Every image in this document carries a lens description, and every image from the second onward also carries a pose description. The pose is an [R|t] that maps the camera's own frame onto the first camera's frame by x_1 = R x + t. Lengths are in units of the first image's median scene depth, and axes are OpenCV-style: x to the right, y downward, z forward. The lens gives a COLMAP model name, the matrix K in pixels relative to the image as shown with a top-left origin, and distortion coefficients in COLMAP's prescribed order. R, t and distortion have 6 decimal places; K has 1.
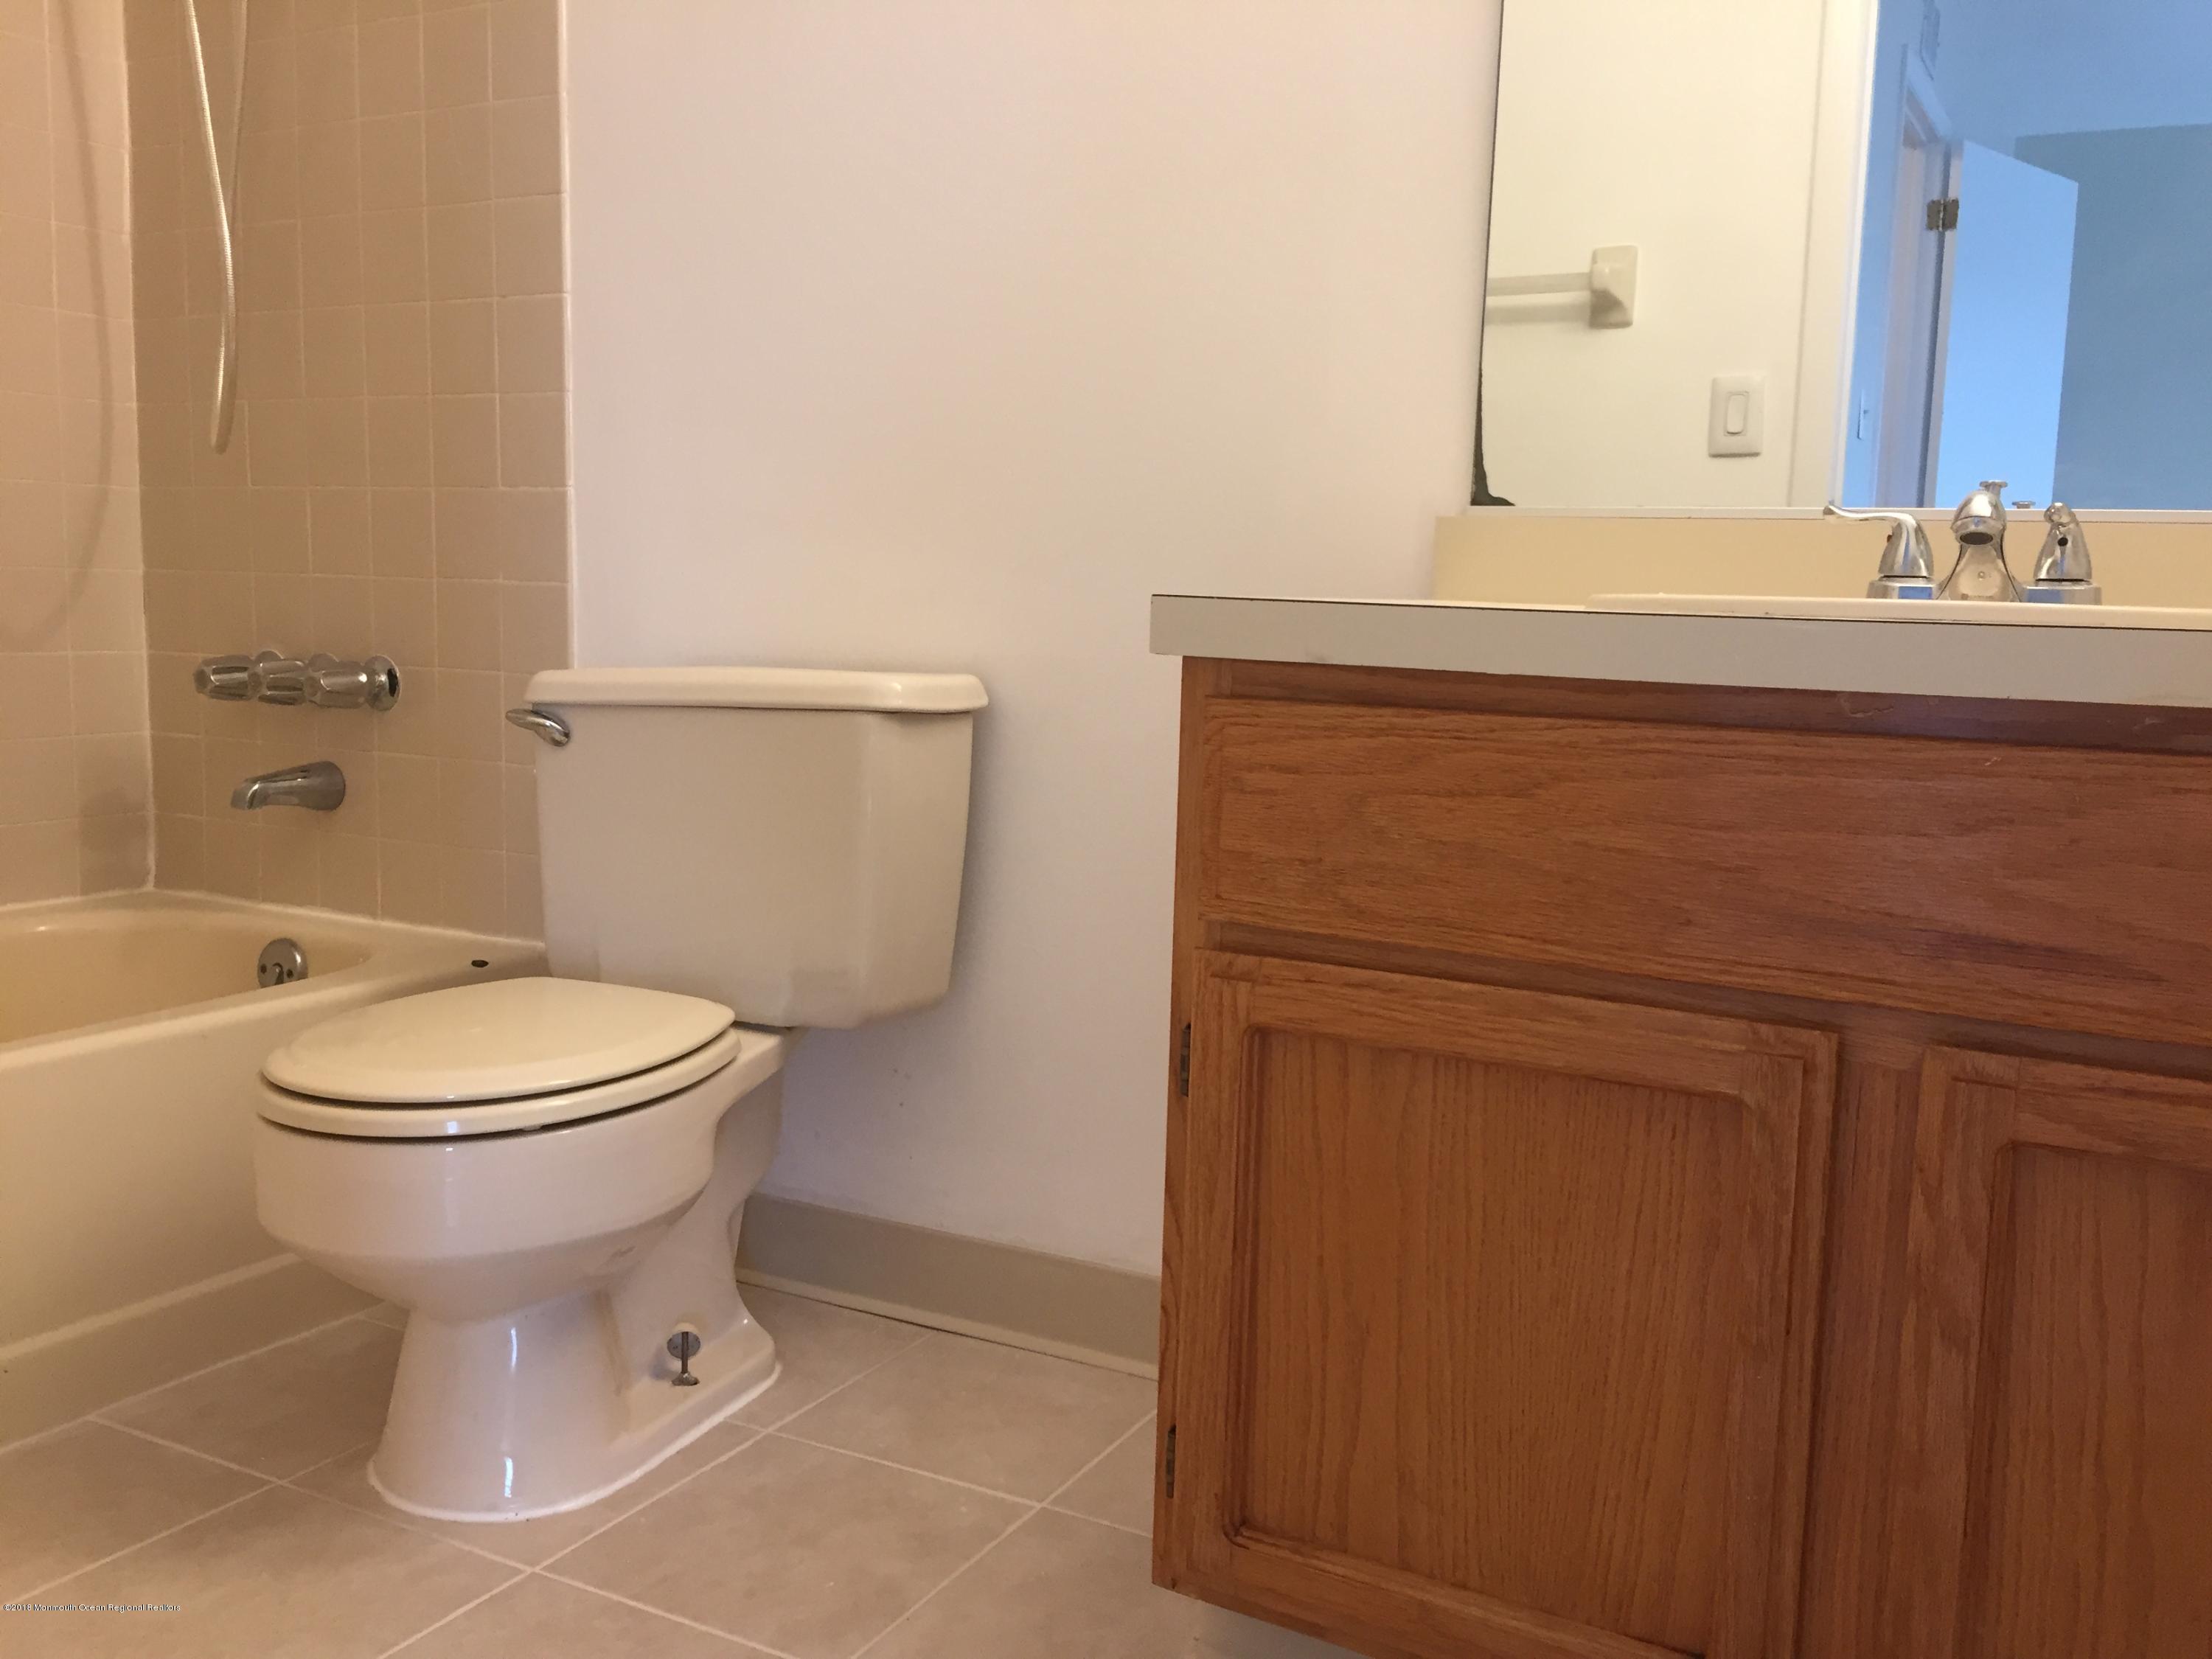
lens RADIAL K [[1895.1, 0, 1117.3], [0, 1895.1, 836.3], [0, 0, 1]] dist [0.082734, -0.116809]
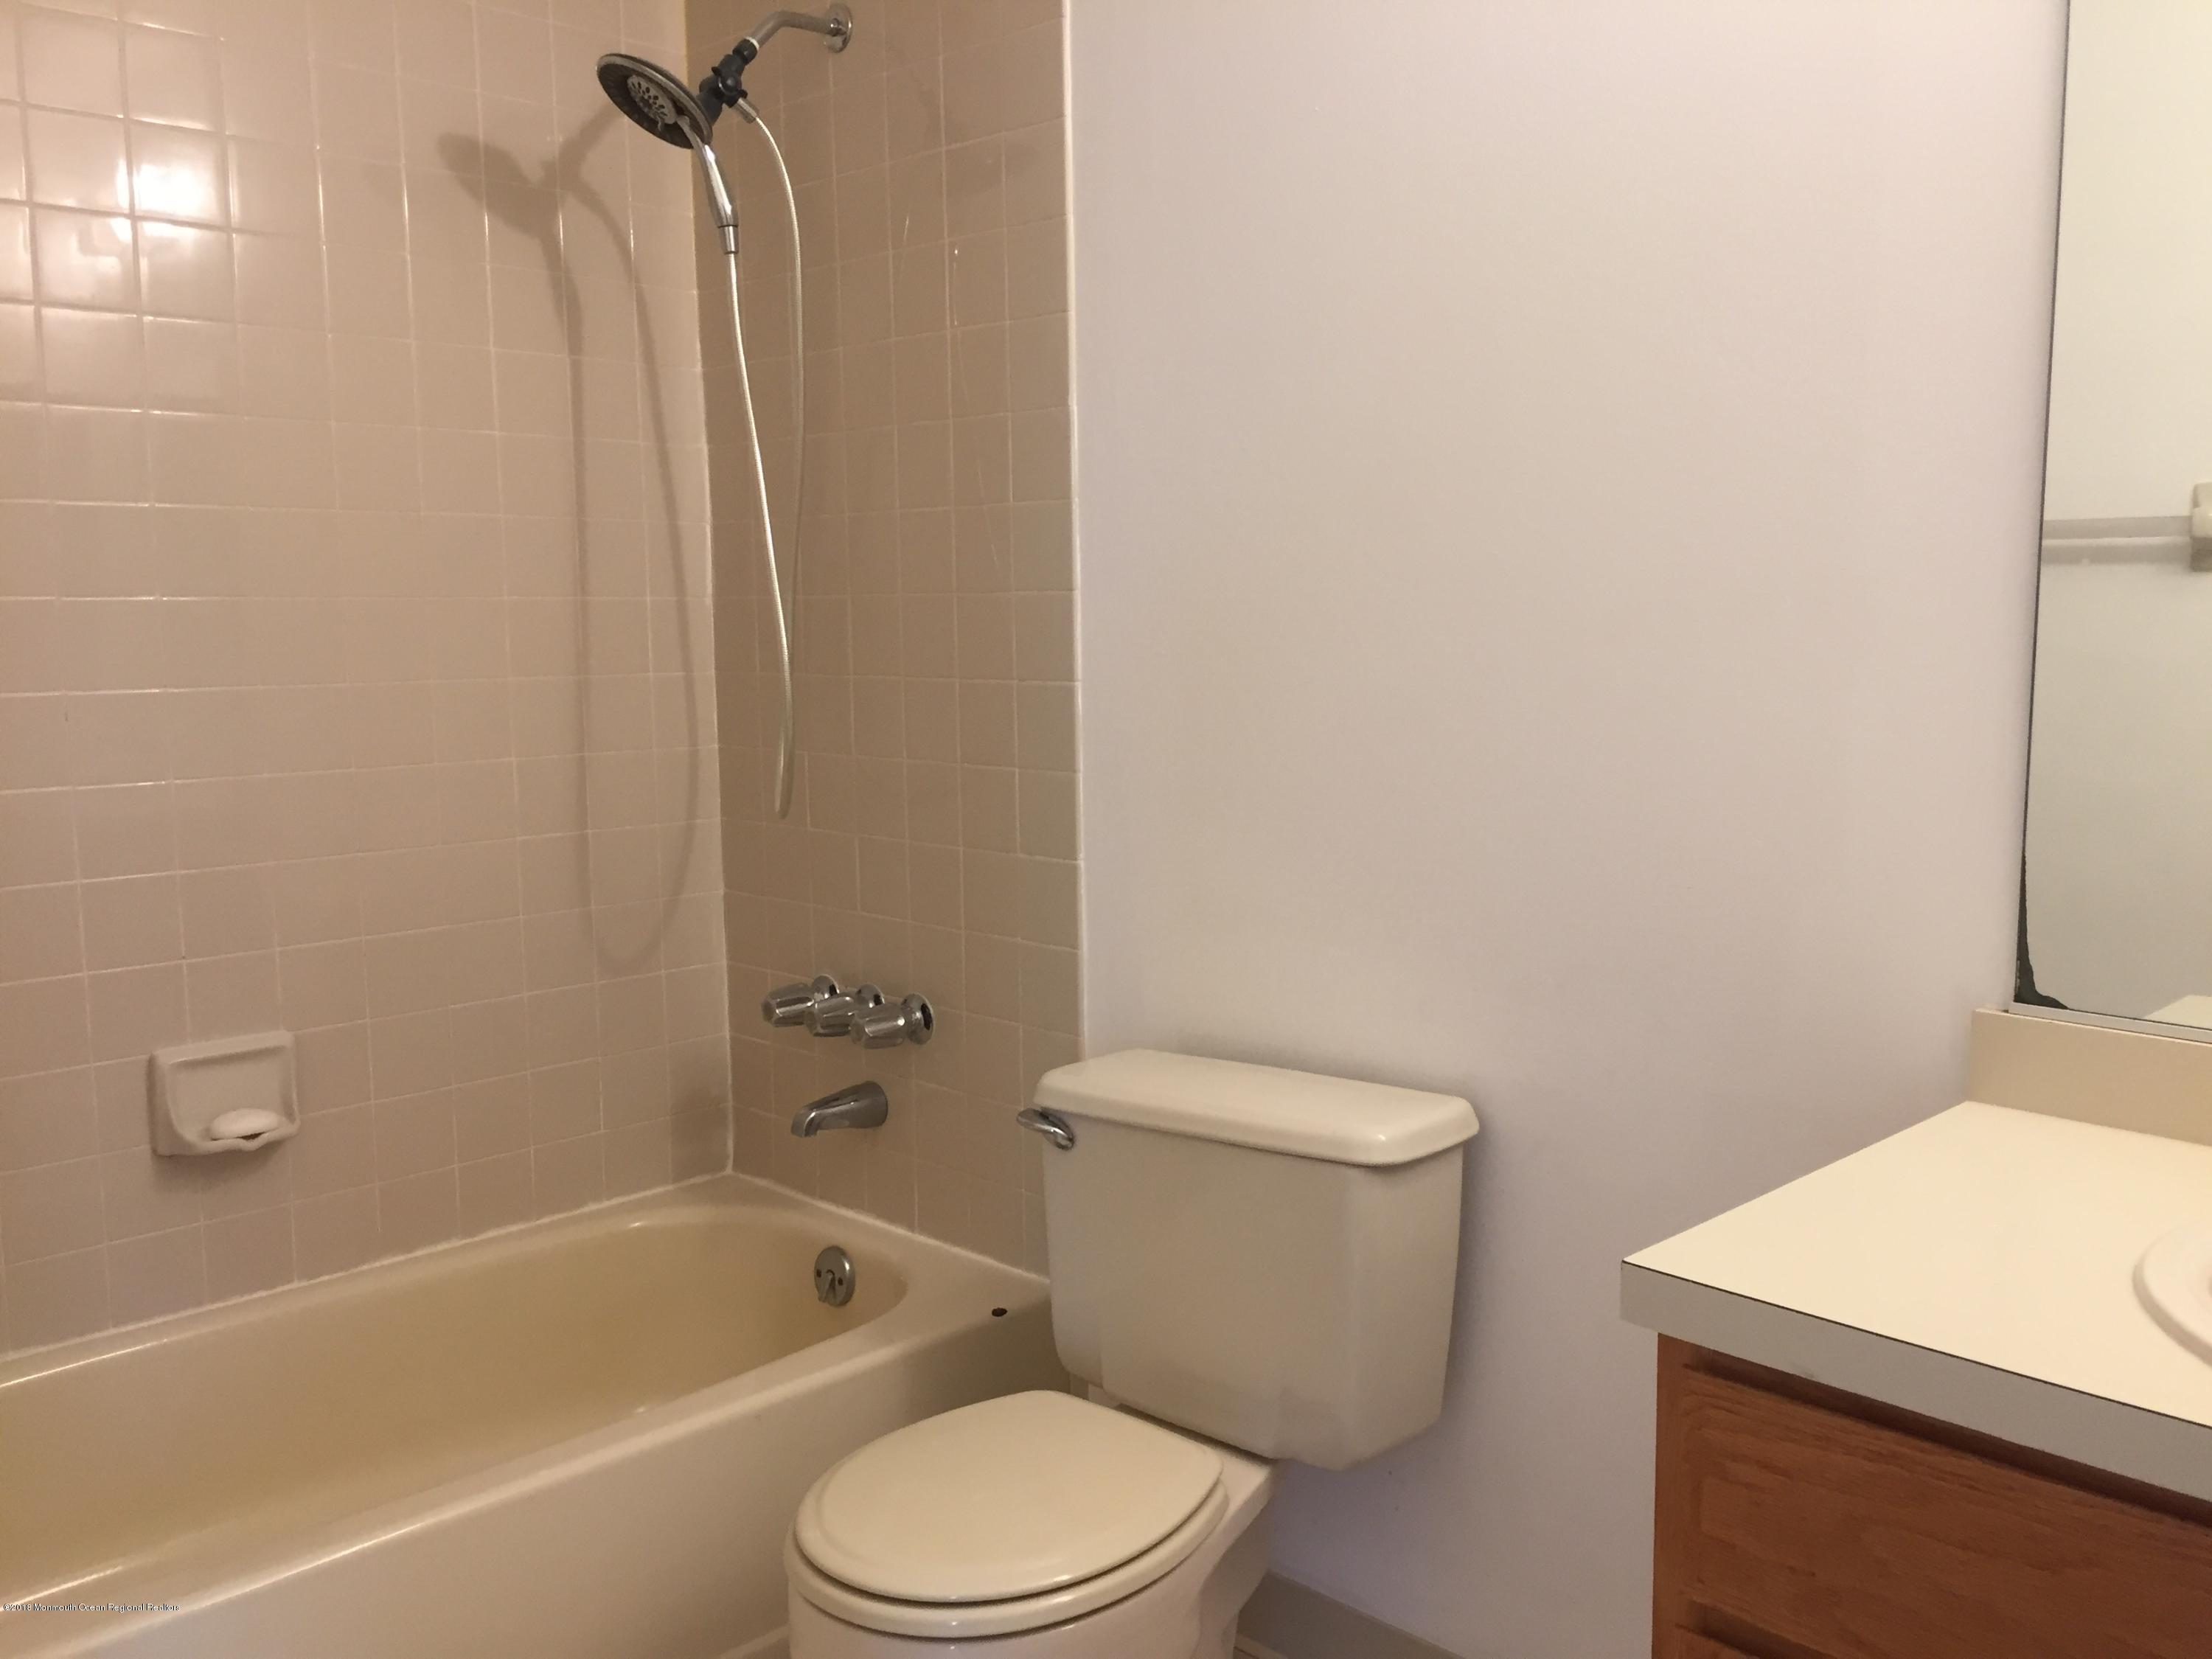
lens RADIAL K [[1895.1, 0, 1119.5], [0, 1895.1, 834.7], [0, 0, 1]] dist [0.082734, -0.116809]
pose [[0.960240, -0.001818, -0.279171, 0.024164], [0.001507, 0.999998, -0.001332, -0.188100], [0.279173, 0.000858, 0.960241, 0.004856]]
